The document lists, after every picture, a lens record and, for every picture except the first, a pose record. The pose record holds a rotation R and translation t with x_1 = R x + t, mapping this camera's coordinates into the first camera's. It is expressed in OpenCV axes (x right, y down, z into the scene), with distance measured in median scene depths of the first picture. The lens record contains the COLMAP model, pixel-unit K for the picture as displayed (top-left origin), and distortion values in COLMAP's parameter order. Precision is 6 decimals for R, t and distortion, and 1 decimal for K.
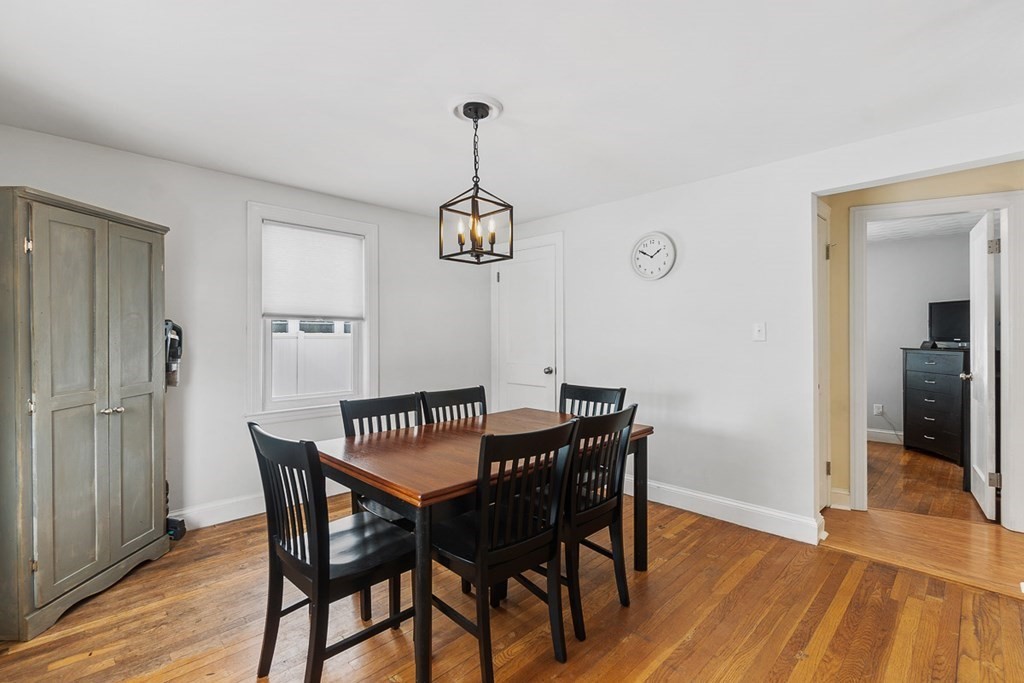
lens RADIAL K [[456.0, 0, 495.1], [0, 456.0, 336.2], [0, 0, 1]] dist [-0.001466, -0.000186]
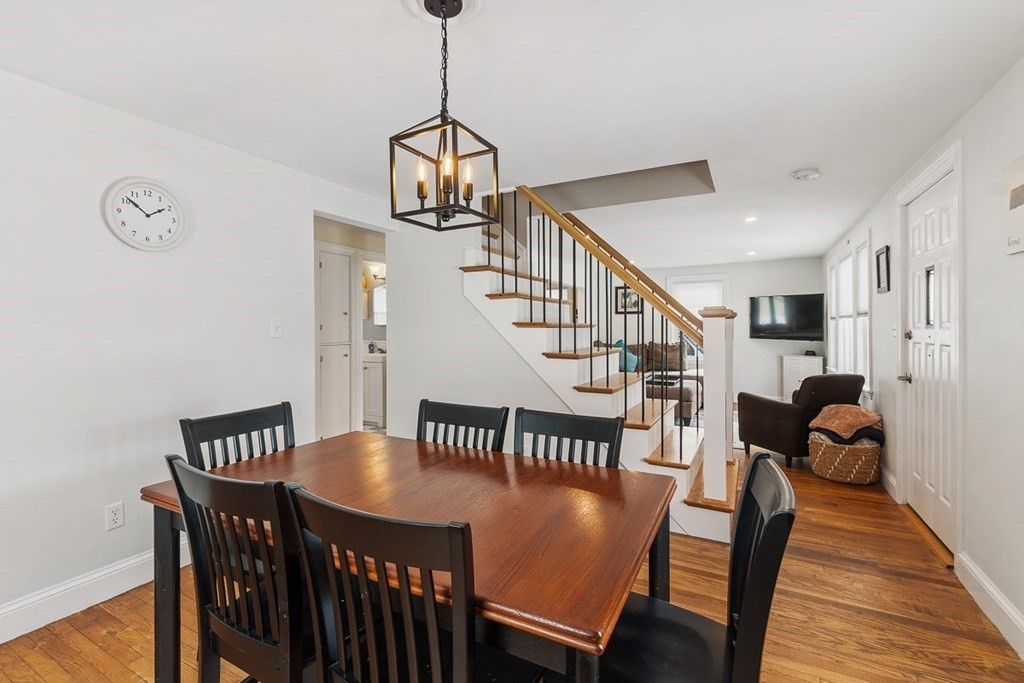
lens RADIAL K [[458.0, 0, 512.1], [0, 458.0, 330.7], [0, 0, 1]] dist [0.000074, -0.000065]
pose [[-0.297016, -0.006357, 0.954851, -0.758840], [0.002836, 0.999968, 0.007539, -0.003440], [-0.954868, 0.004947, -0.296989, 1.055959]]
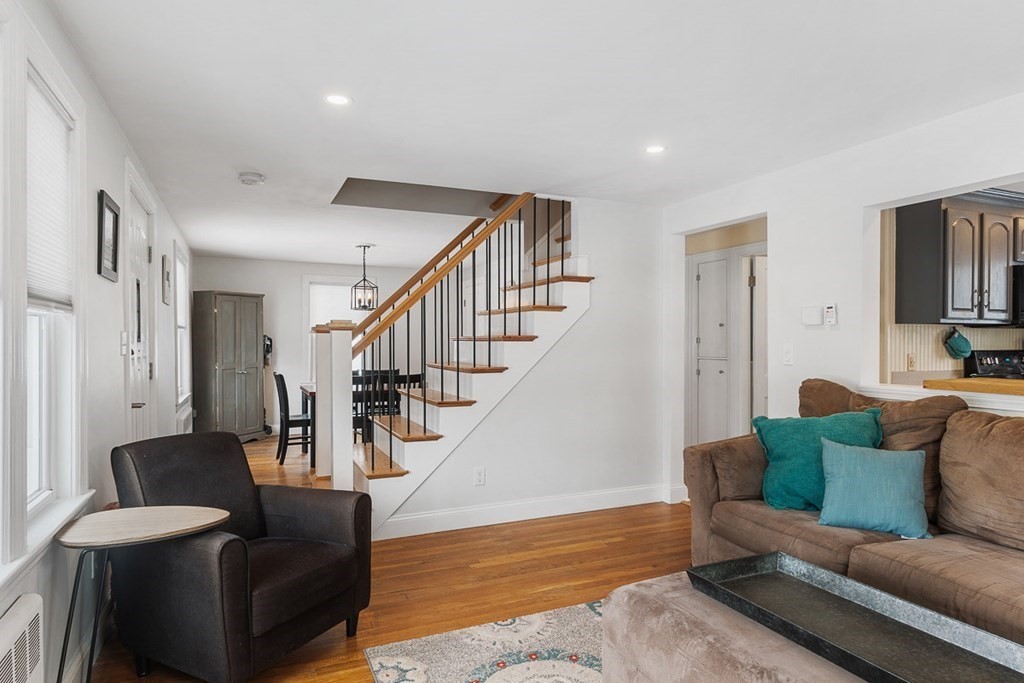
lens RADIAL K [[596.9, 0, 509.2], [0, 596.9, 348.8], [0, 0, 1]] dist [0.007682, 0.000137]
pose [[0.945079, 0.002313, -0.326834, 1.620634], [0.000039, 0.999974, 0.007191, 0.010752], [0.326842, -0.006809, 0.945054, -1.624788]]
